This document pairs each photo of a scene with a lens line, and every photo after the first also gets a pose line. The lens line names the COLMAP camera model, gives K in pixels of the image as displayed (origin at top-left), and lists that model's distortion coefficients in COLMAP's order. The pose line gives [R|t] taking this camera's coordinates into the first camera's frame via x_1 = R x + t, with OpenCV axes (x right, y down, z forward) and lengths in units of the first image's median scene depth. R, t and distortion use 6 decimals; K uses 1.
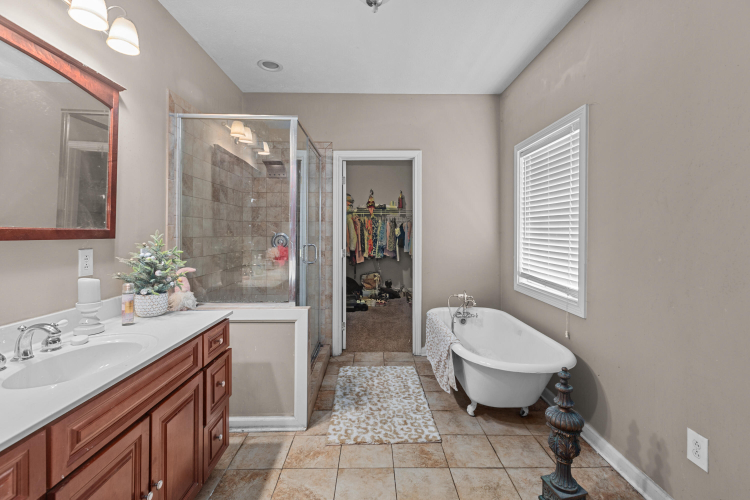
lens RADIAL K [[339.1, 0, 375.7], [0, 339.1, 230.0], [0, 0, 1]] dist [0.003035, -0.000409]
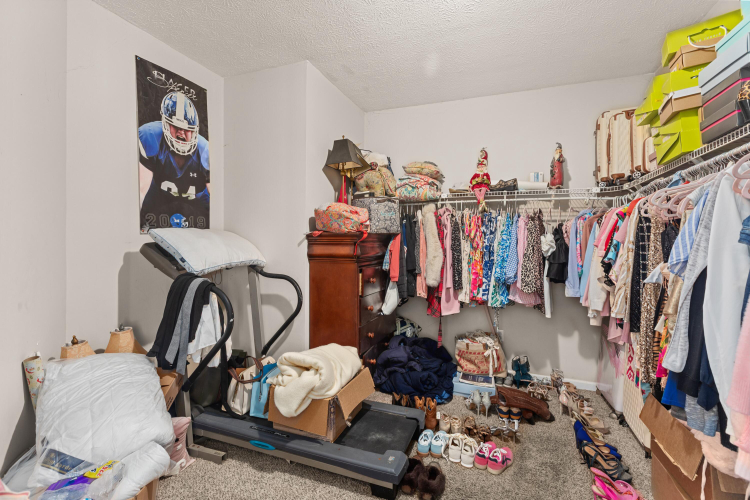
lens RADIAL K [[339.1, 0, 375.1], [0, 339.1, 246.8], [0, 0, 1]] dist [0.003035, -0.000409]
pose [[0.928266, 0.016077, -0.371568, 0.024484], [-0.007172, 0.999653, 0.025335, -0.000217], [0.371847, -0.020853, 0.928060, 0.553009]]
